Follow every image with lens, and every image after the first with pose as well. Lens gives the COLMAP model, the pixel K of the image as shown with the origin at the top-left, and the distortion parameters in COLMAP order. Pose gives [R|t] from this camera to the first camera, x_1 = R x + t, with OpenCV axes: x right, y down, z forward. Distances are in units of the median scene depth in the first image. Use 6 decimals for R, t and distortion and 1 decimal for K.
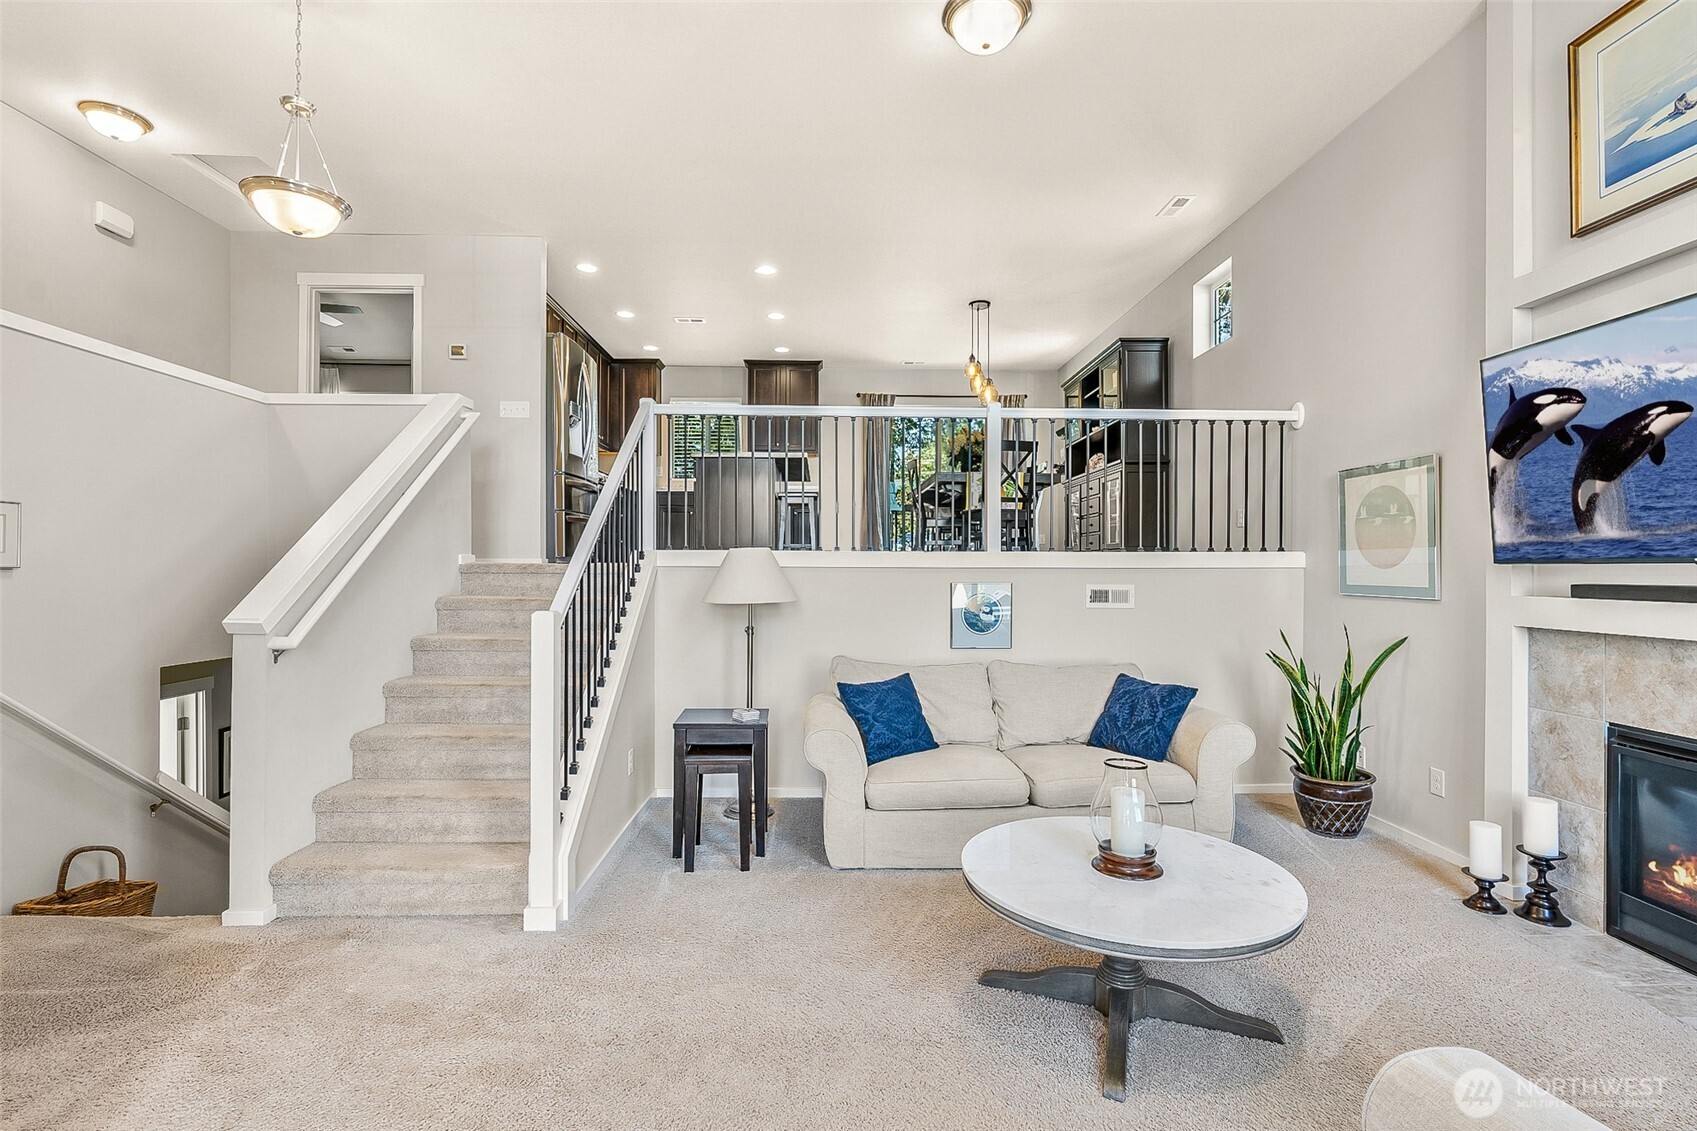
lens RADIAL K [[771.1, 0, 845.5], [0, 771.1, 567.1], [0, 0, 1]] dist [-0.011333, 0.004698]
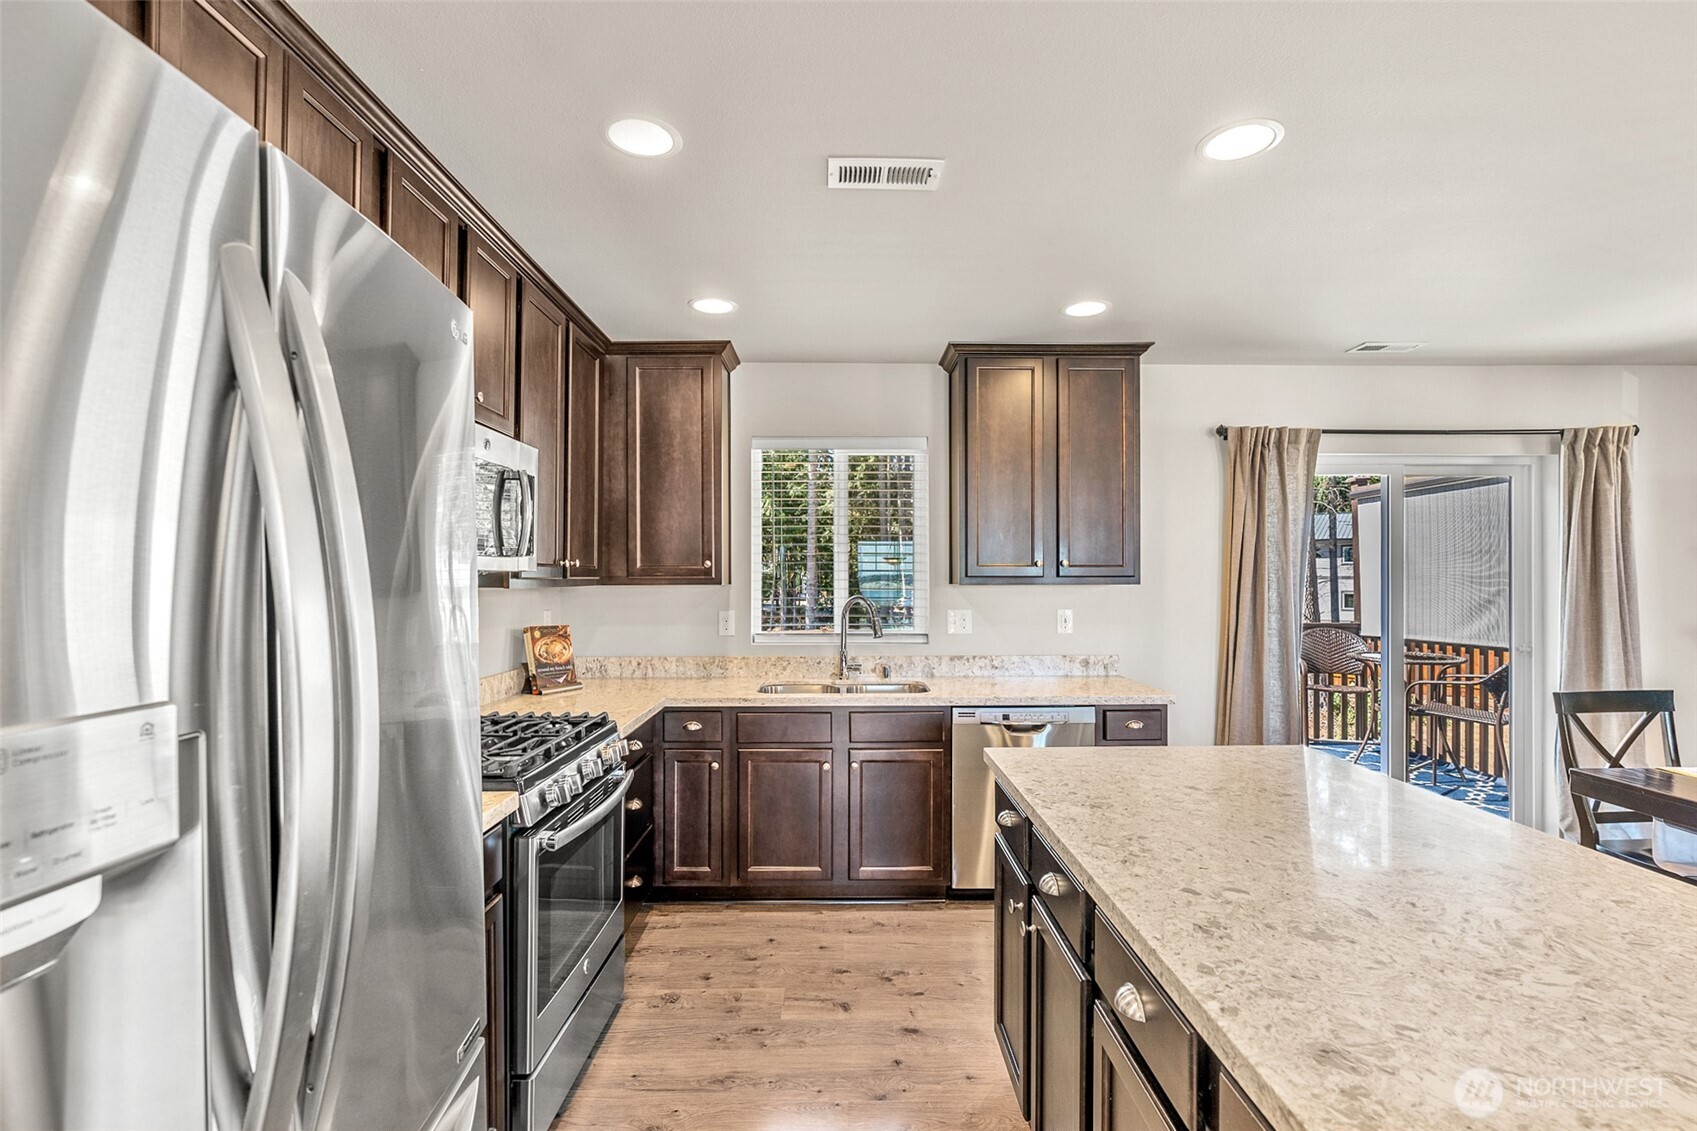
lens RADIAL K [[771.1, 0, 855.7], [0, 771.1, 586.0], [0, 0, 1]] dist [-0.011333, 0.004698]
pose [[0.999938, -0.006012, -0.009336, -0.425655], [0.006102, 0.999935, 0.009616, -0.365593], [0.009277, -0.009673, 0.999910, 1.487409]]
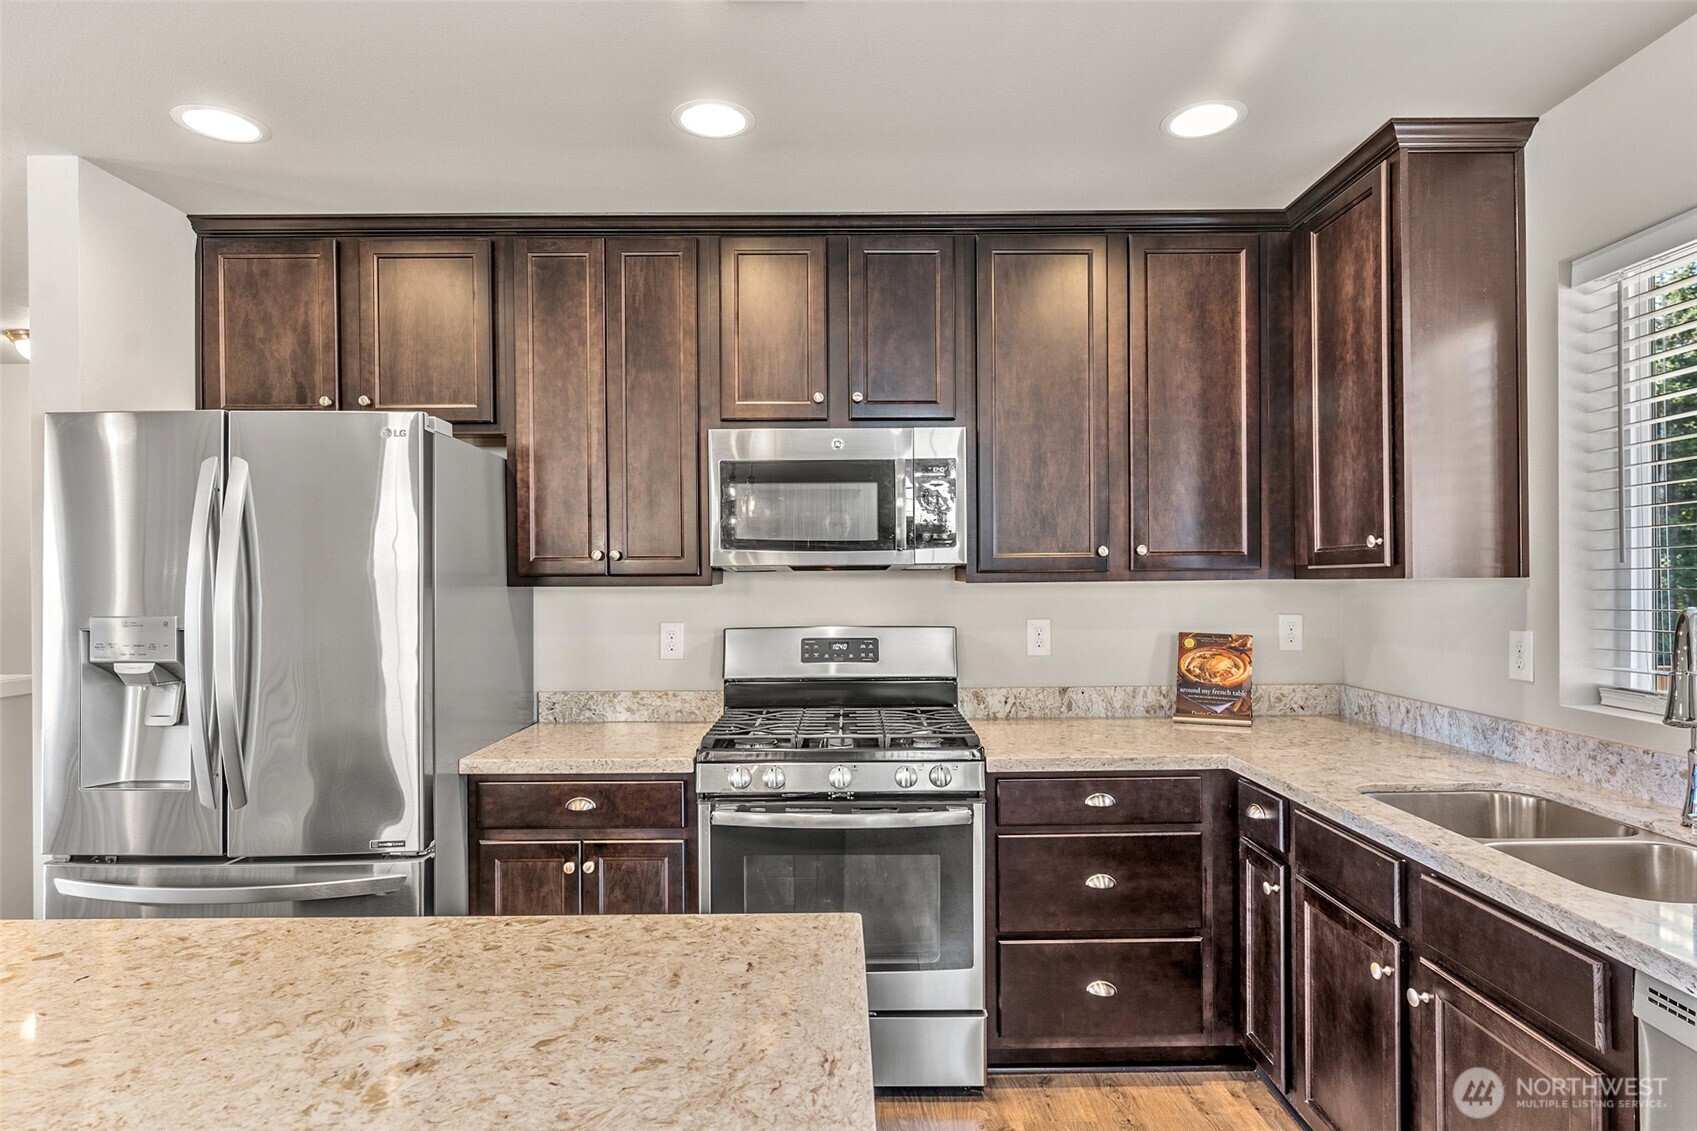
lens RADIAL K [[923.2, 0, 845.5], [0, 923.2, 580.9], [0, 0, 1]] dist [-0.007414, 0.002284]
pose [[-0.022295, -0.001937, -0.999750, 0.004390], [0.009750, 0.999950, -0.002154, -0.359663], [0.999704, -0.009795, -0.022275, 2.068706]]
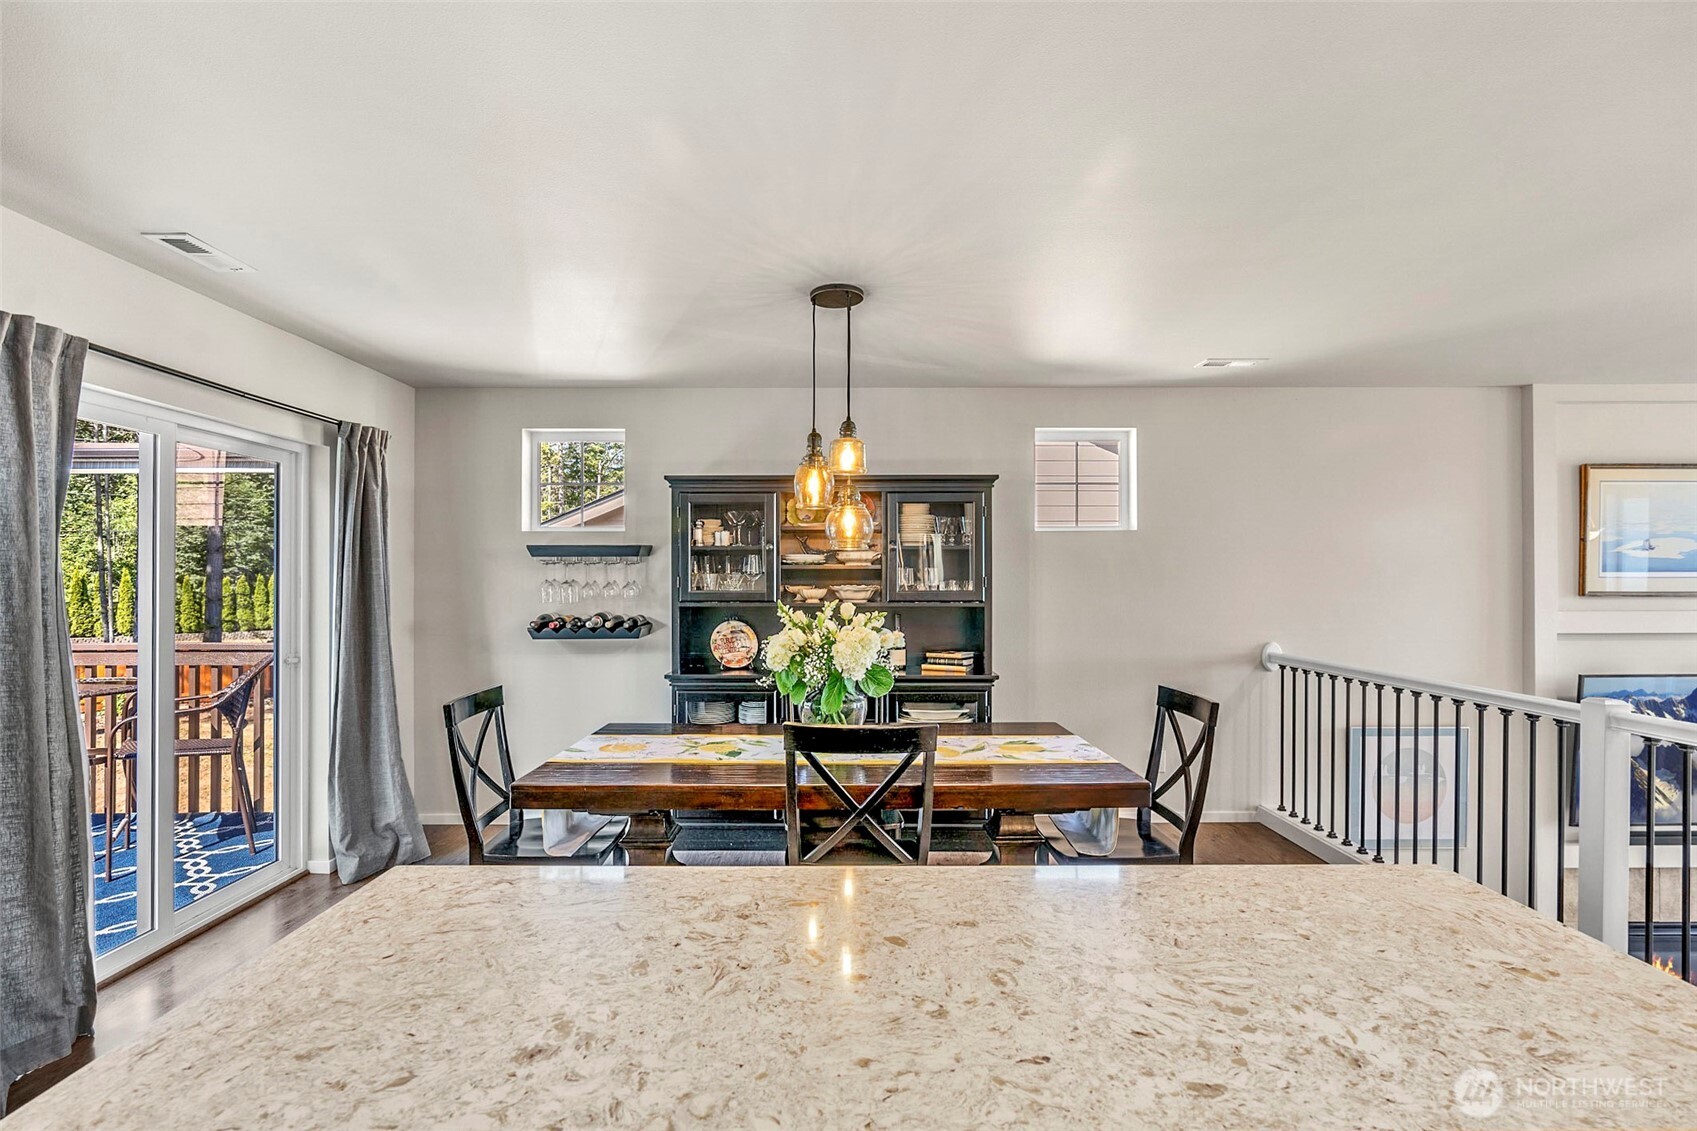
lens RADIAL K [[771.1, 0, 843.7], [0, 771.1, 578.4], [0, 0, 1]] dist [-0.011333, 0.004698]
pose [[0.026282, -0.004153, 0.999646, -0.431866], [-0.001618, 0.999990, 0.004197, -0.367509], [-0.999653, -0.001727, 0.026275, 1.863815]]
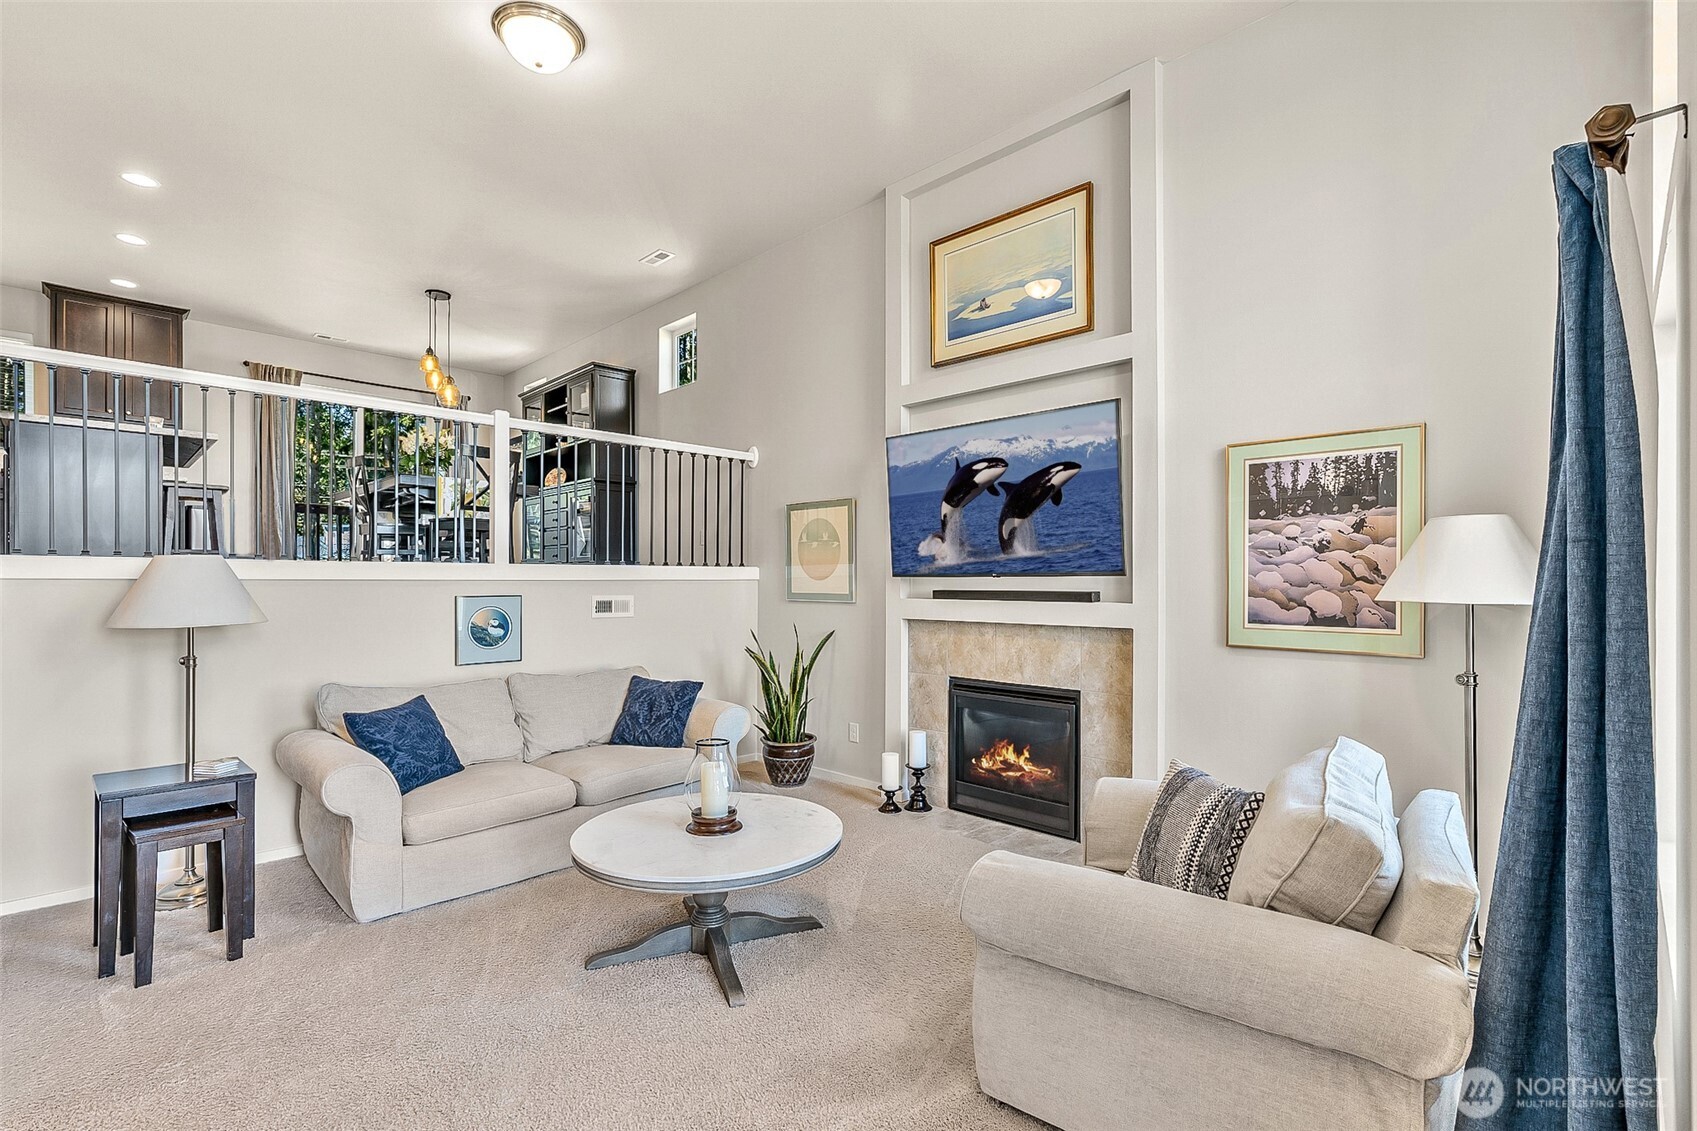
lens RADIAL K [[771.1, 0, 851.5], [0, 771.1, 583.0], [0, 0, 1]] dist [-0.011333, 0.004698]
pose [[0.723290, -0.003960, 0.690533, -0.197566], [0.000552, 0.999987, 0.005156, -0.000382], [-0.690544, -0.003348, 0.723282, -0.016149]]
